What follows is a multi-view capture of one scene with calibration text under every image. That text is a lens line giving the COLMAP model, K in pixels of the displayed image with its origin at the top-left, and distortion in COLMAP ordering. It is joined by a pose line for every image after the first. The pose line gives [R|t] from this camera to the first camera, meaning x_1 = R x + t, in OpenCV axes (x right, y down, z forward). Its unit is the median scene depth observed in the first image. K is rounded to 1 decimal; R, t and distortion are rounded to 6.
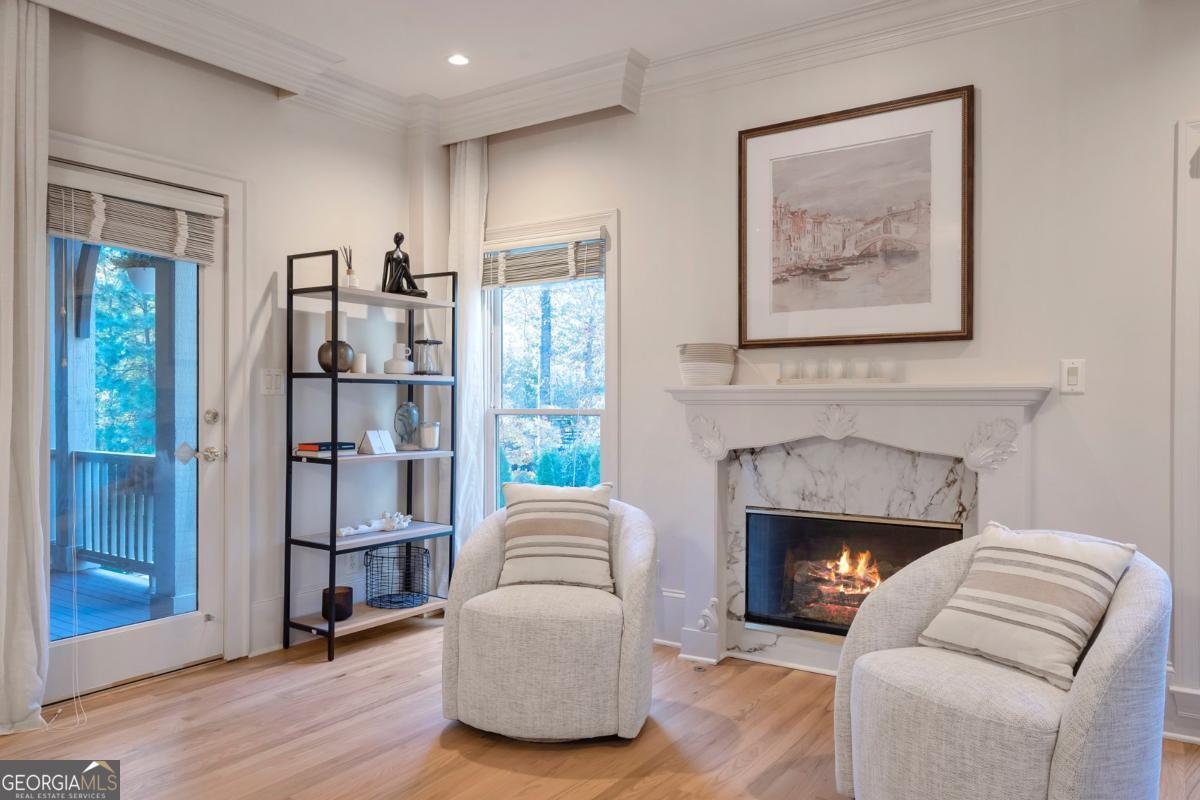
lens RADIAL K [[851.5, 0, 598.6], [0, 851.5, 405.7], [0, 0, 1]] dist [0.005661, -0.003718]
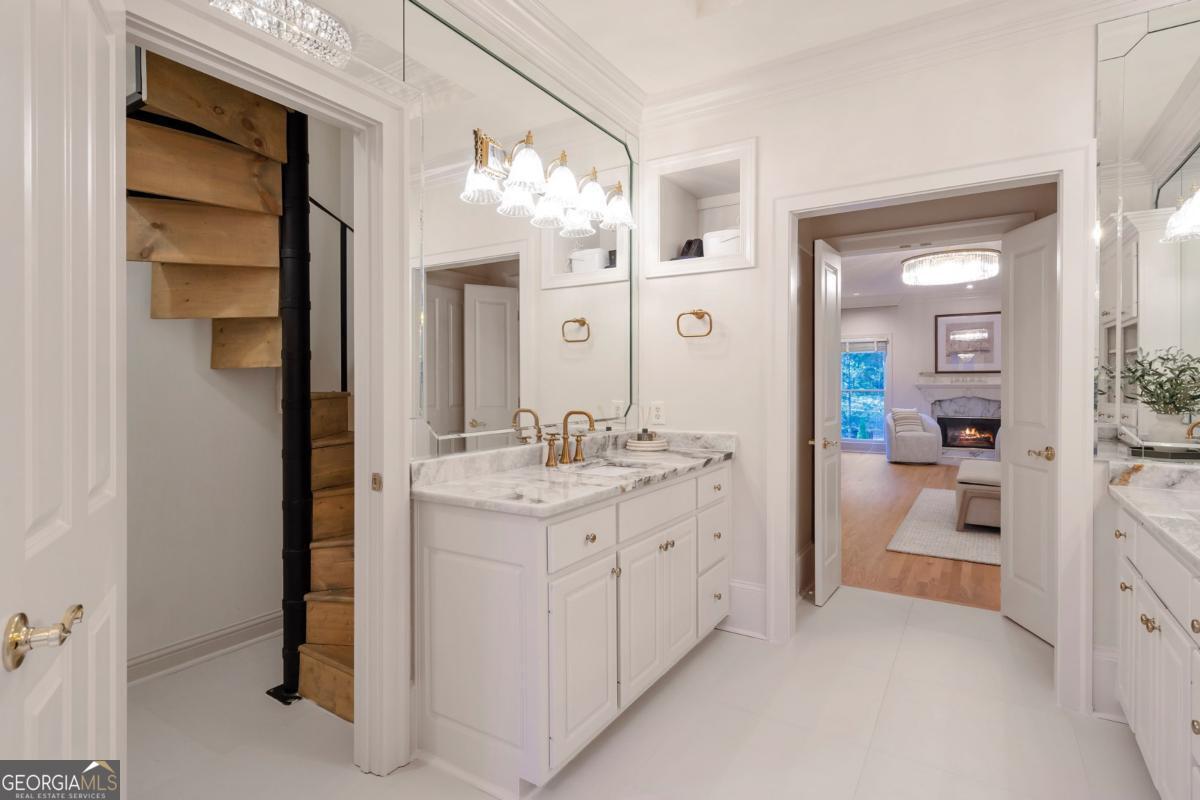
lens RADIAL K [[593.7, 0, 604.4], [0, 593.7, 388.4], [0, 0, 1]] dist [-0.000126, -0.000236]
pose [[0.999782, -0.001045, 0.020846, -1.342772], [0.000983, 0.999995, 0.002957, -0.010499], [-0.020849, -0.002936, 0.999778, -1.573845]]
